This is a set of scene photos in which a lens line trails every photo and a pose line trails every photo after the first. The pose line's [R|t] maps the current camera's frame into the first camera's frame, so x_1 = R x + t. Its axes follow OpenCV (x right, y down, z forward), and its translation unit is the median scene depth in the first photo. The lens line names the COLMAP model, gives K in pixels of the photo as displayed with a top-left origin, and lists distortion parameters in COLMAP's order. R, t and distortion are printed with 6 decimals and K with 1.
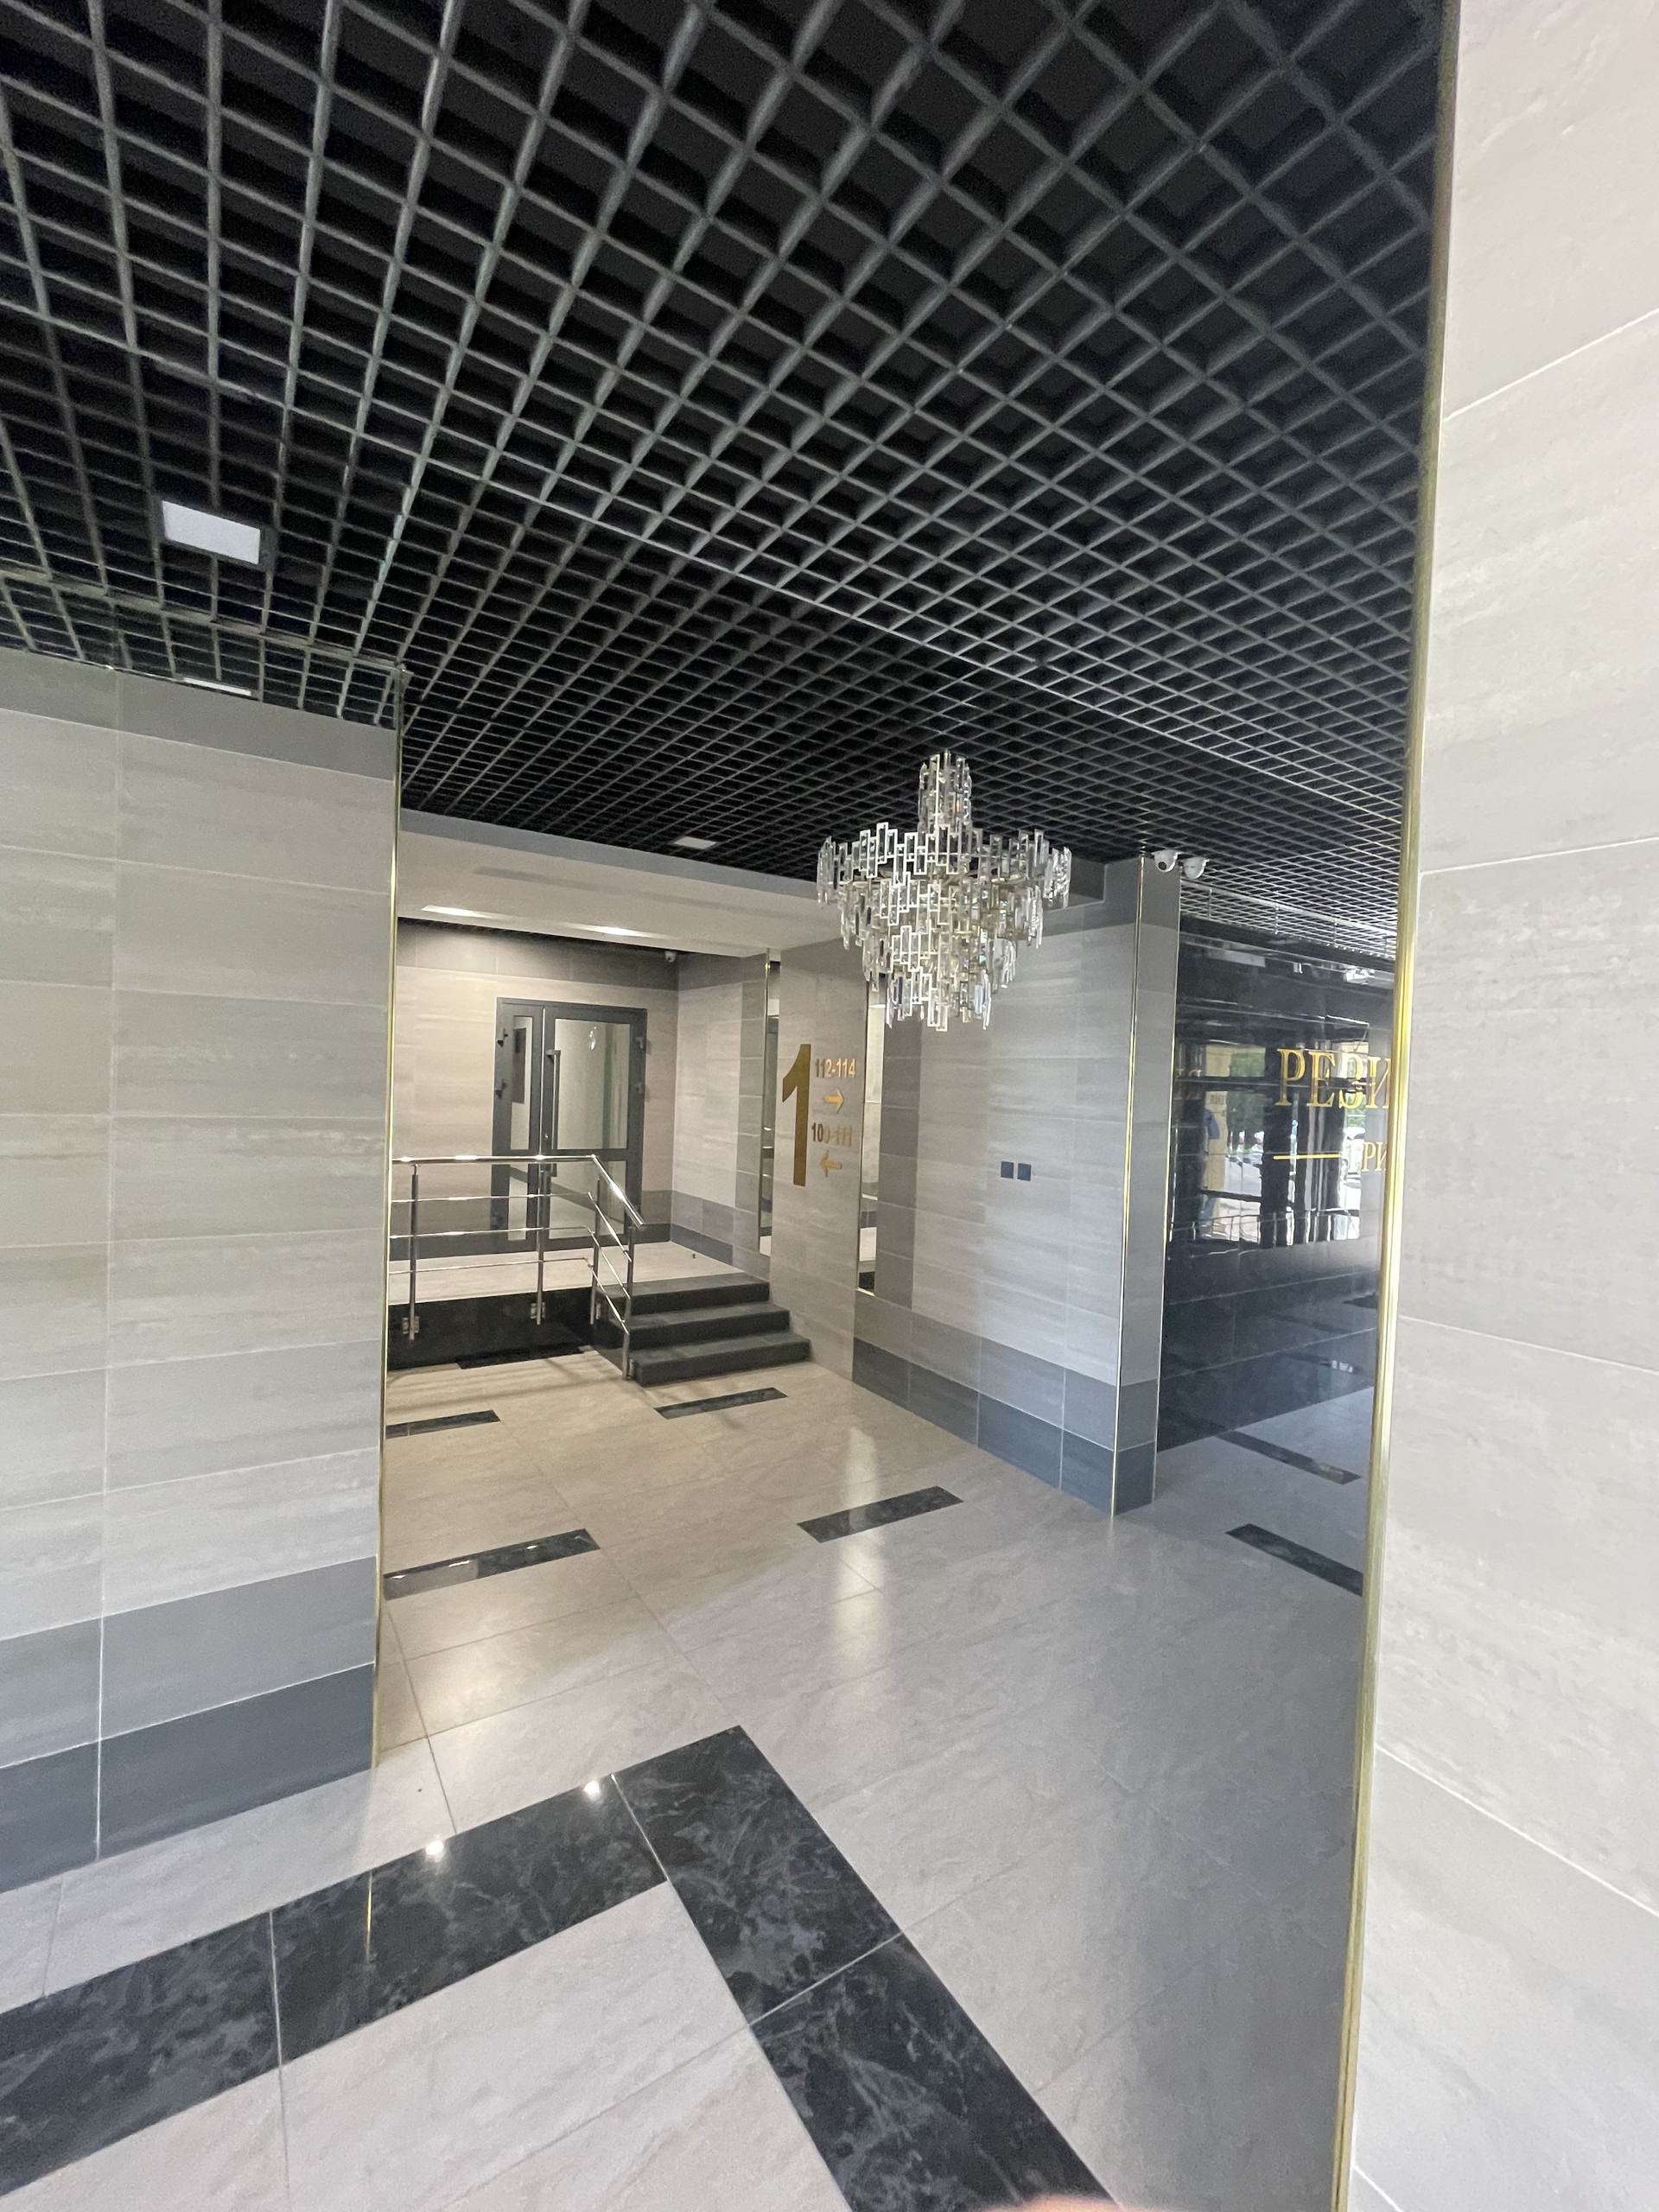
lens RADIAL K [[924.9, 0, 839.2], [0, 924.9, 1103.3], [0, 0, 1]] dist [0.016041, -0.013590]
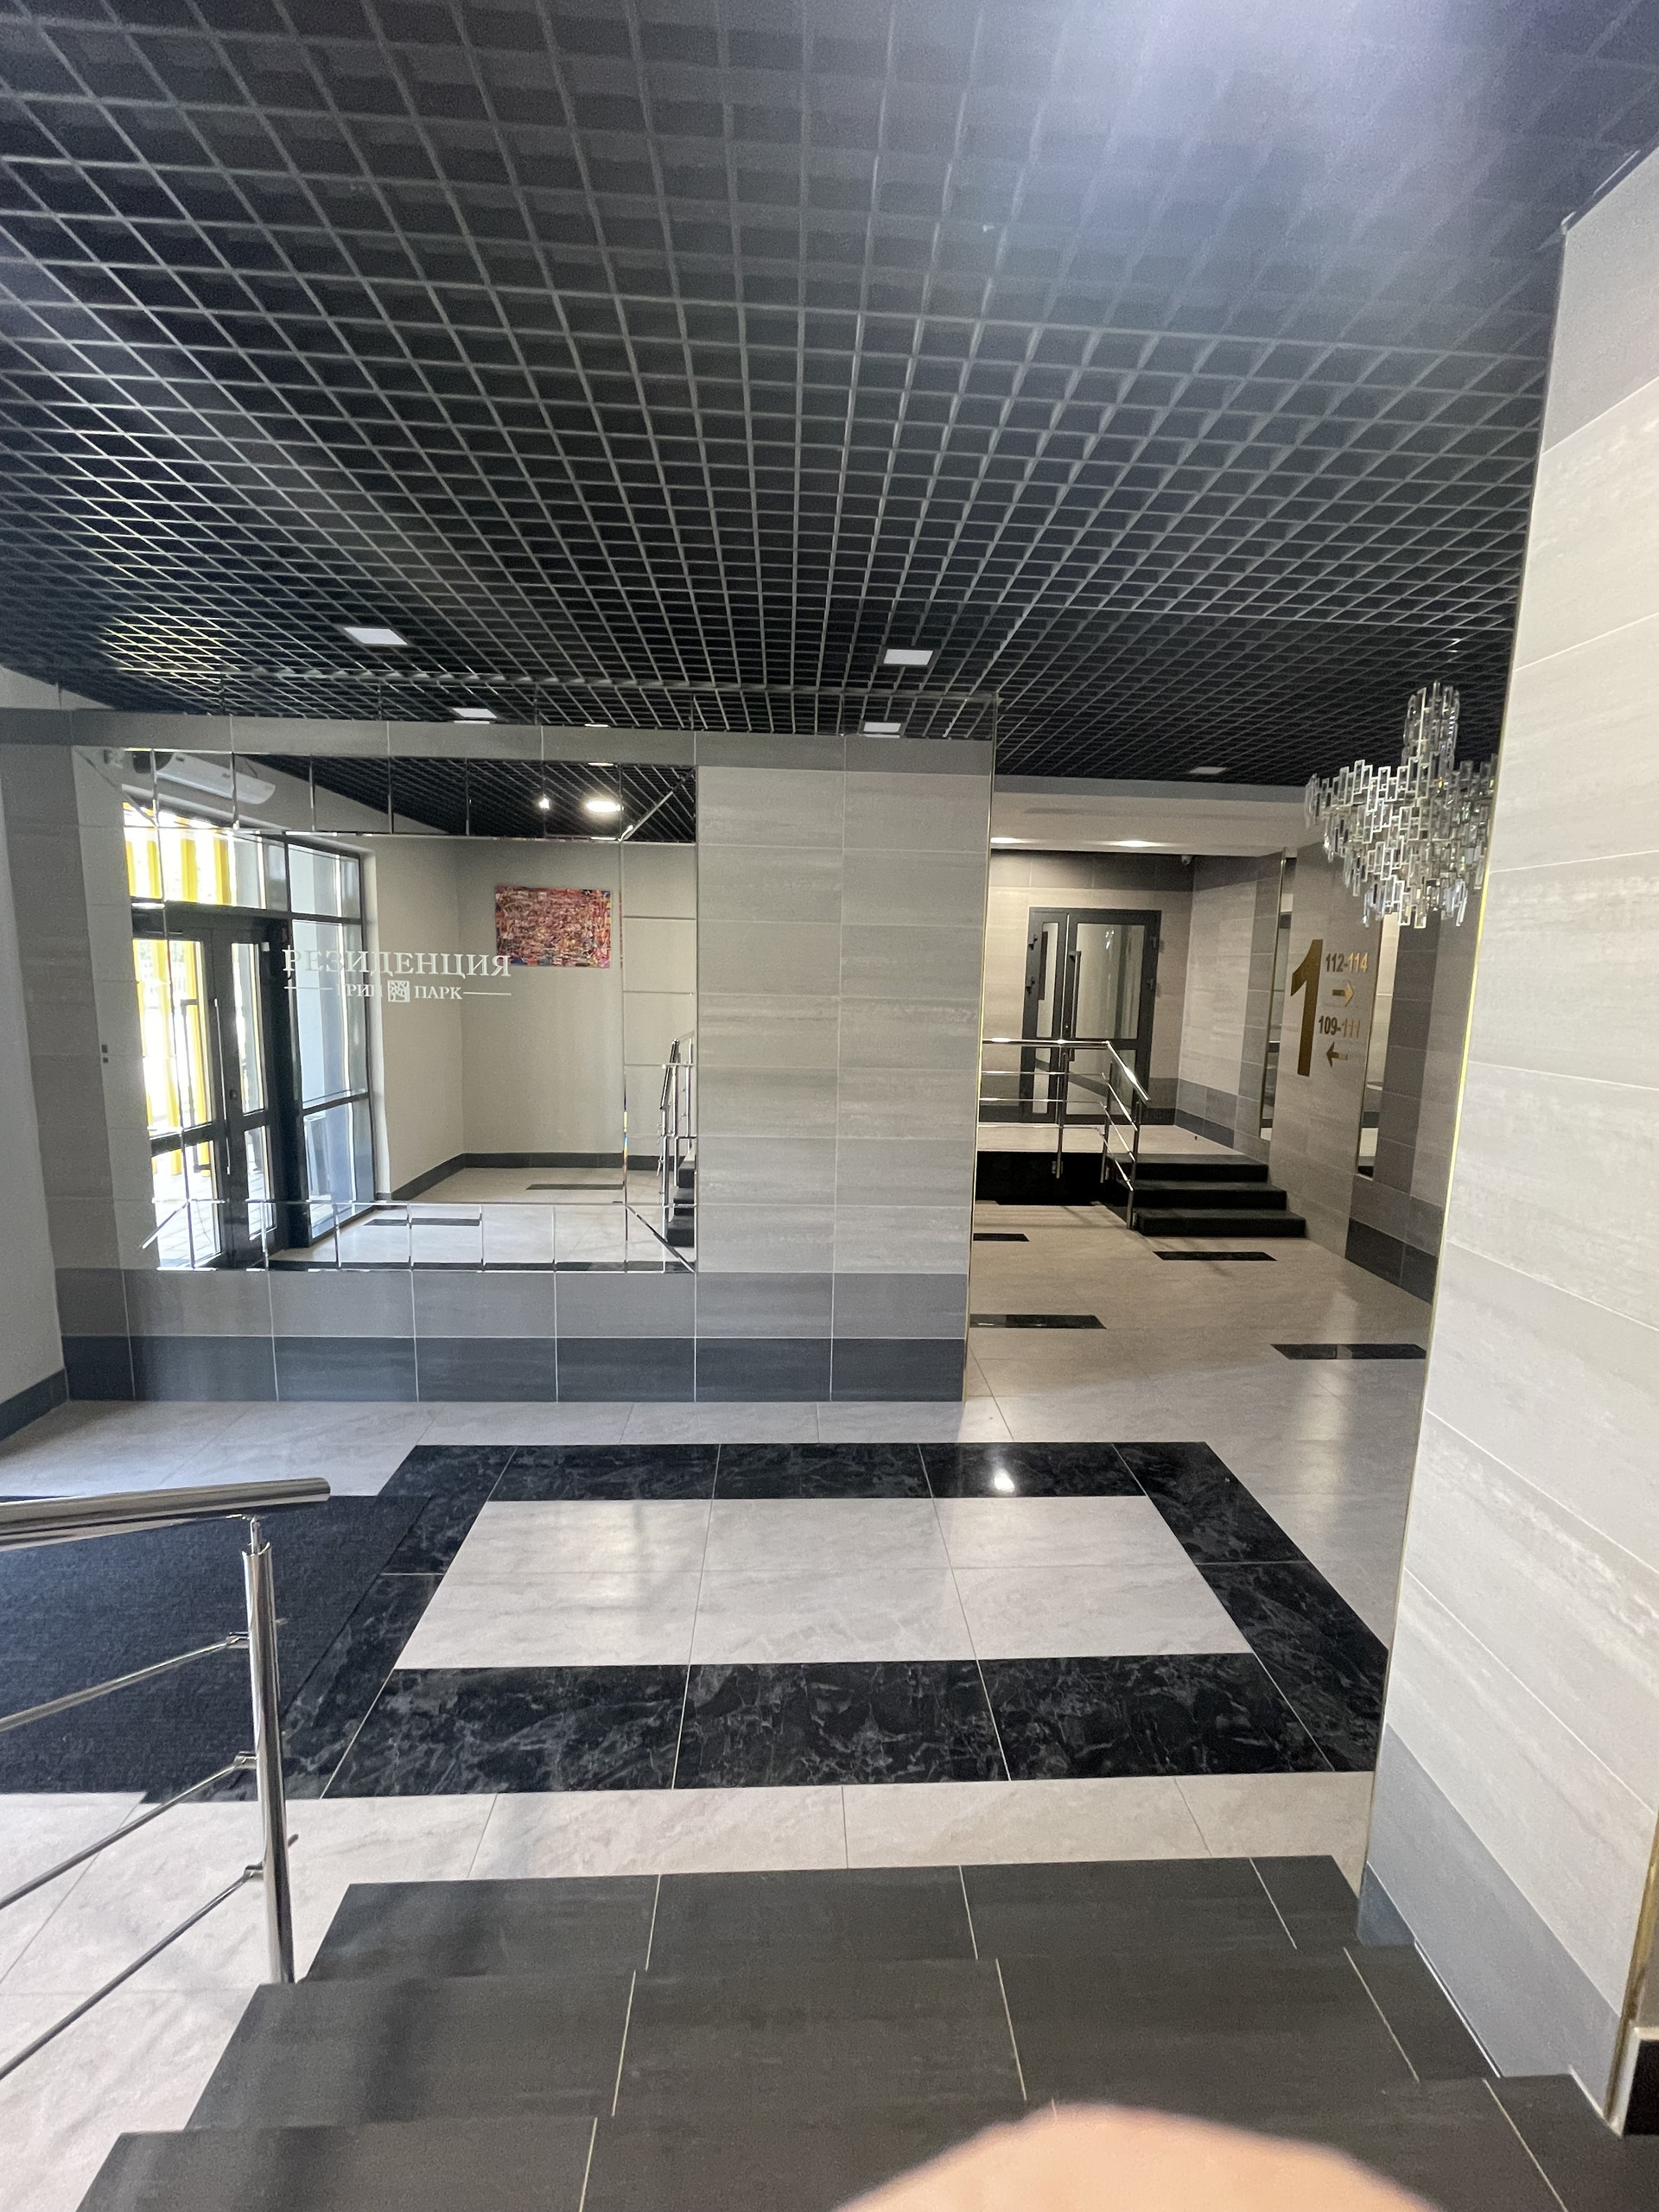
lens RADIAL K [[924.9, 0, 839.2], [0, 924.9, 1103.3], [0, 0, 1]] dist [0.016041, -0.013590]
pose [[0.859266, 0.058983, -0.508118, 0.055338], [-0.004093, 0.994091, 0.108472, 0.010611], [0.511513, -0.091127, 0.854430, -0.236974]]
